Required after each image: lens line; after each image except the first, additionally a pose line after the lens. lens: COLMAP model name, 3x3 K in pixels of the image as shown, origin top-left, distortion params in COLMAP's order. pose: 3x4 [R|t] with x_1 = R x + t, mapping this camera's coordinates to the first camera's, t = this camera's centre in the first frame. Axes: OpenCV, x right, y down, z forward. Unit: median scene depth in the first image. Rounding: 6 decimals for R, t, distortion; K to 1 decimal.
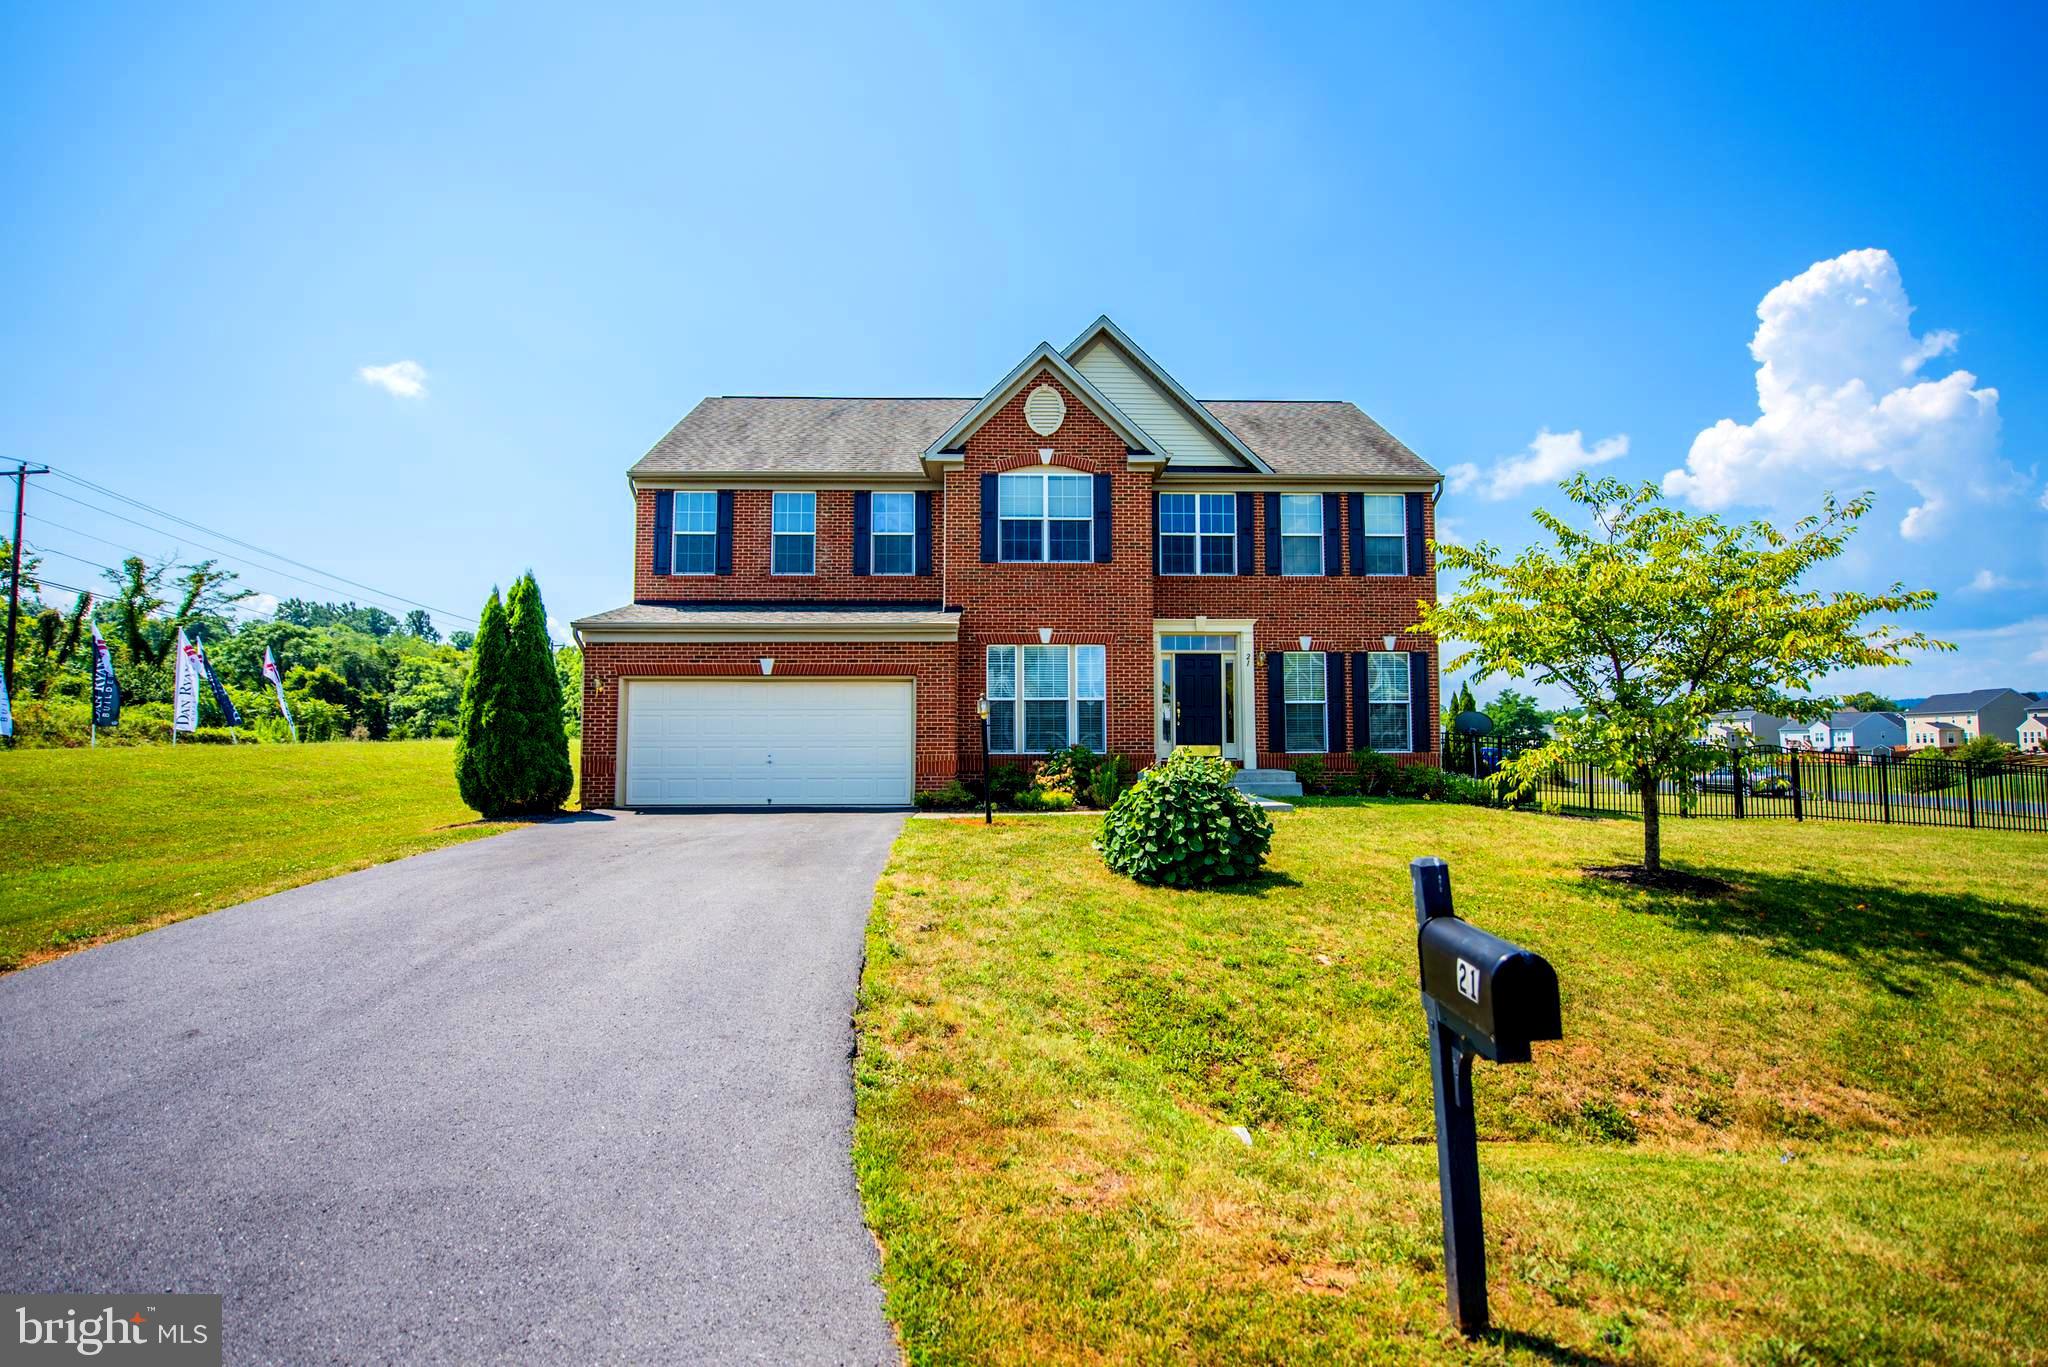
lens RADIAL K [[977.5, 0, 1024.0], [0, 977.5, 683.5], [0, 0, 1]] dist [-0.005976, -0.000486]
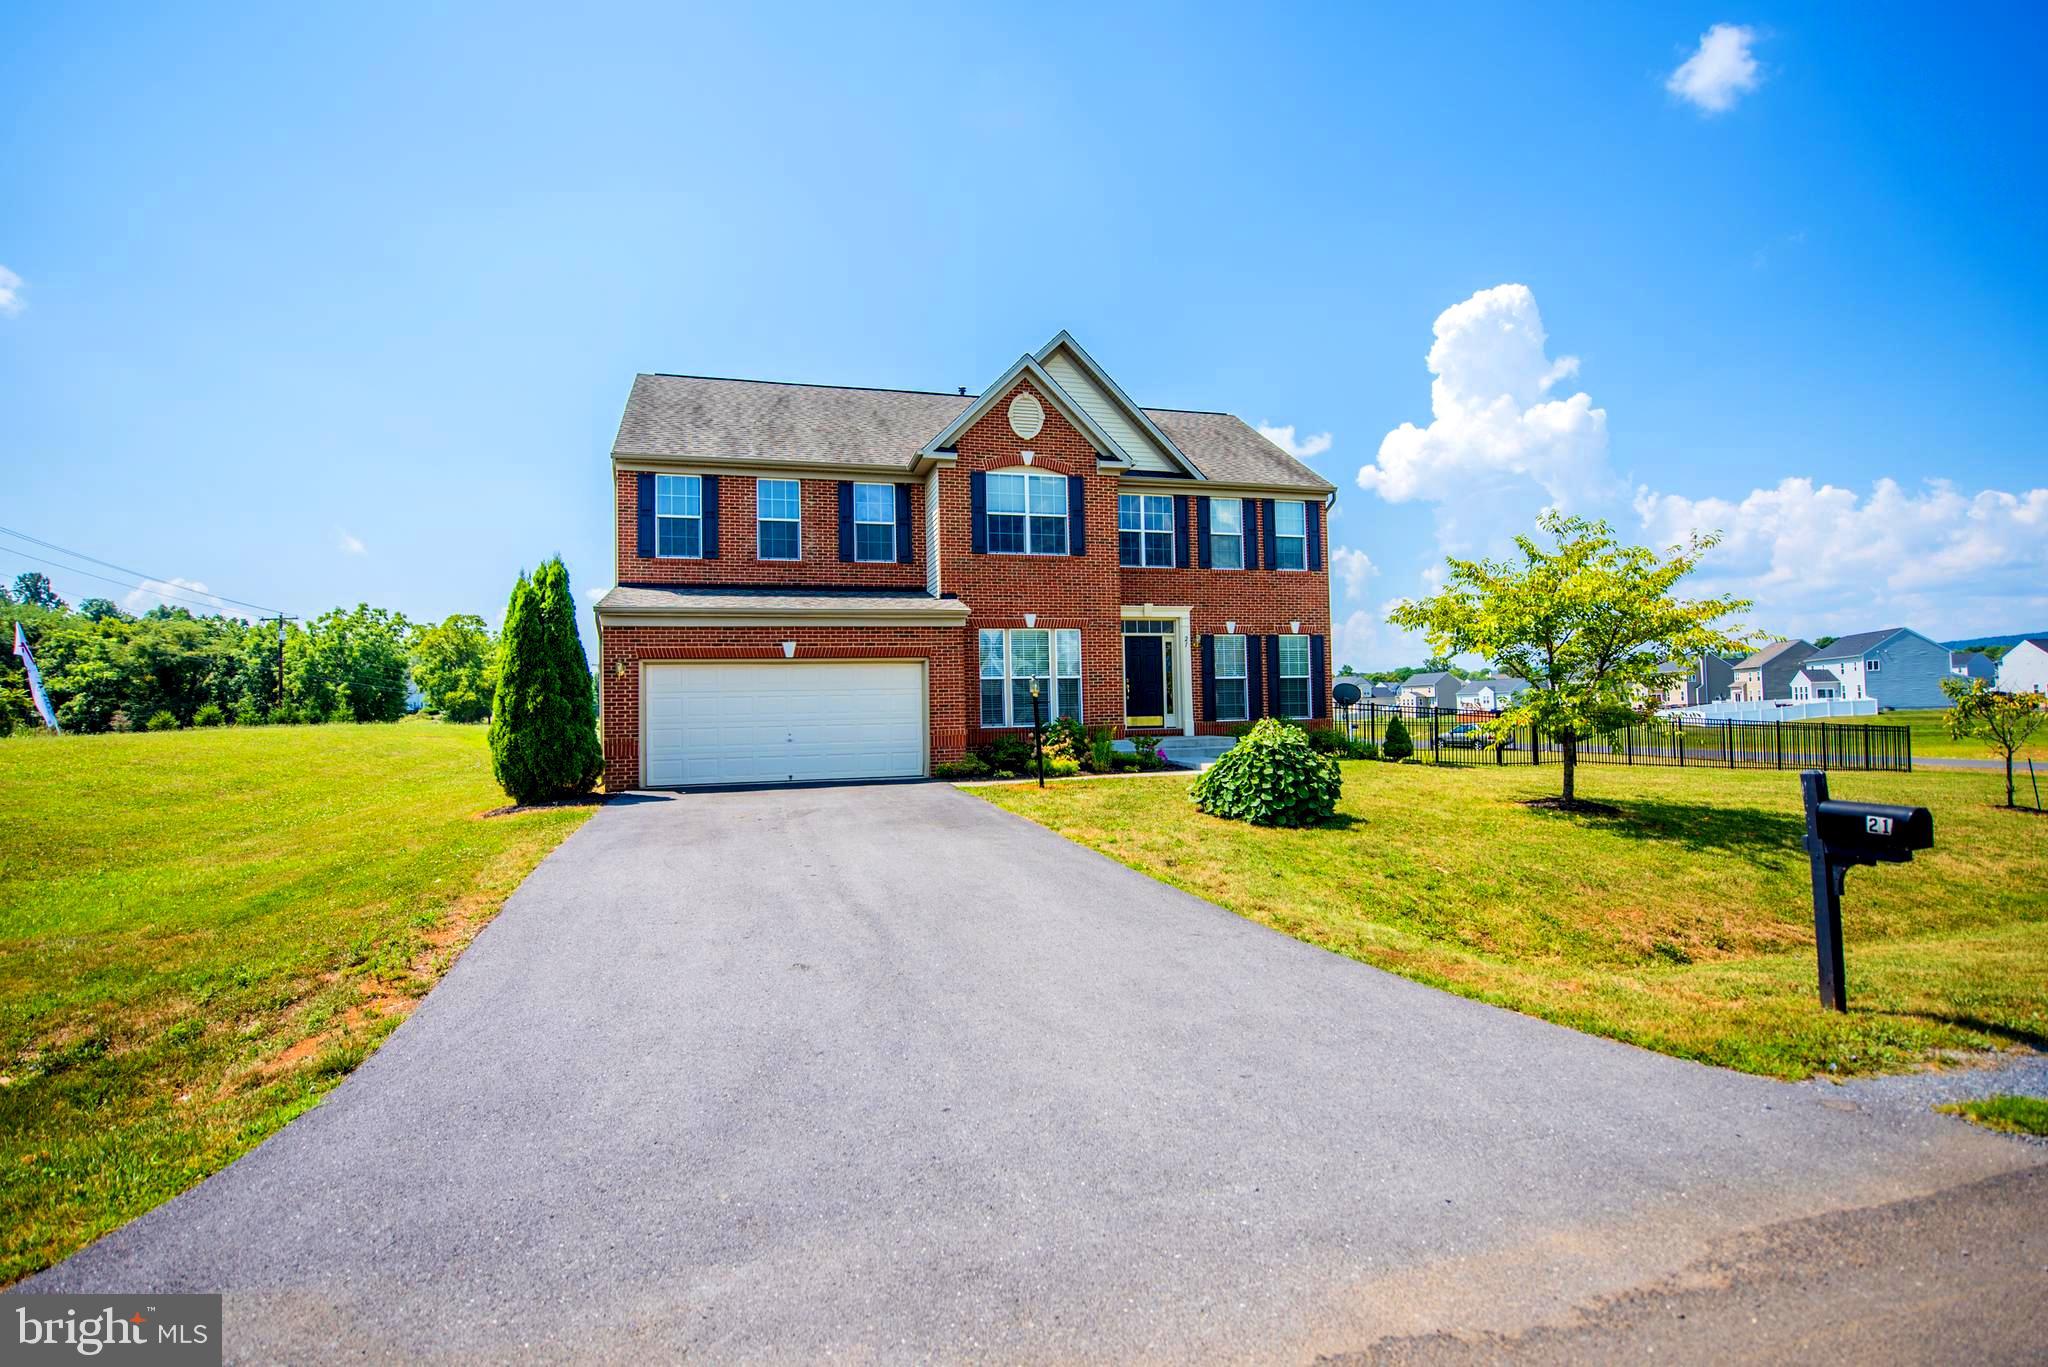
lens RADIAL K [[977.5, 0, 1024.0], [0, 977.5, 683.5], [0, 0, 1]] dist [-0.005976, -0.000486]
pose [[0.968111, -0.011771, 0.250245, -0.246520], [0.004895, 0.999594, 0.028084, -0.008103], [-0.250474, -0.025964, 0.967775, -0.071020]]
